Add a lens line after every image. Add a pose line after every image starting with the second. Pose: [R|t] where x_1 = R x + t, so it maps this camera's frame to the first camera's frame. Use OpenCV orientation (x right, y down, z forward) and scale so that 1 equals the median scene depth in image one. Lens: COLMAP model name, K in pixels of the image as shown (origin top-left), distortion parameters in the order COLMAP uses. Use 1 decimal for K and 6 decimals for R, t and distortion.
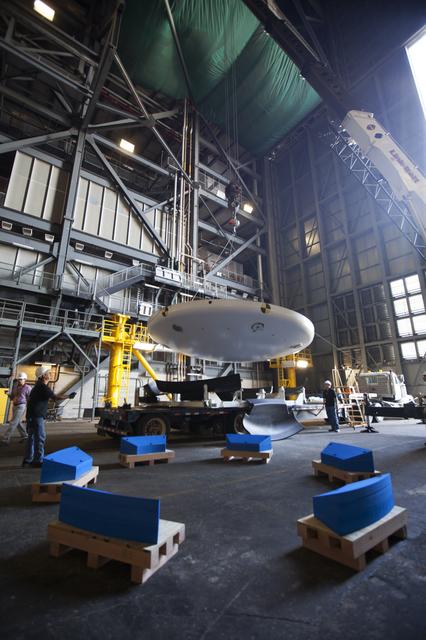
lens RADIAL K [[288.6, 0, 208.7], [0, 288.6, 321.1], [0, 0, 1]] dist [-0.048791, 0.019814]
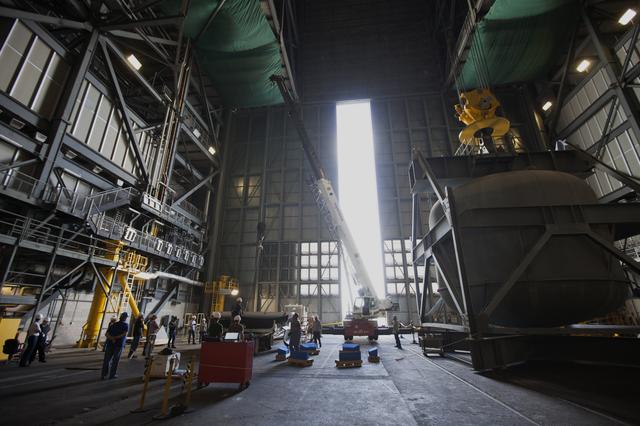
lens RADIAL K [[288.0, 0, 319.0], [0, 288.0, 207.3], [0, 0, 1]] dist [-0.049810, 0.019197]
pose [[0.691011, 0.250196, 0.678164, -0.494068], [-0.185460, 0.968148, -0.168207, -0.097169], [-0.698648, -0.009539, 0.715402, -0.224029]]
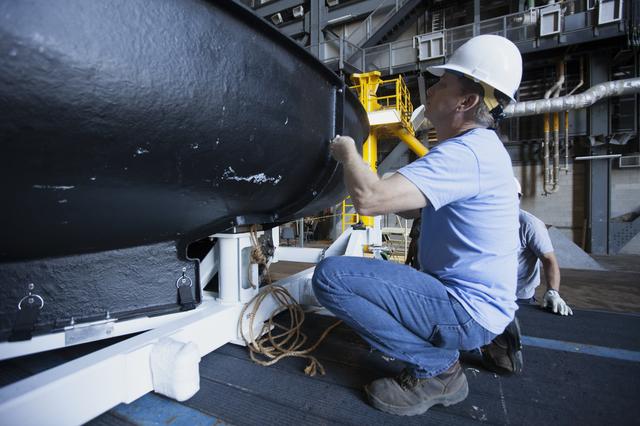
lens RADIAL K [[288.6, 0, 320.0], [0, 288.6, 213.0], [0, 0, 1]] dist [-0.048791, 0.019814]
pose [[0.462884, 0.016940, -0.886257, 0.148297], [0.246294, 0.957990, 0.146948, 0.127261], [0.851515, -0.286300, 0.439267, 0.559867]]
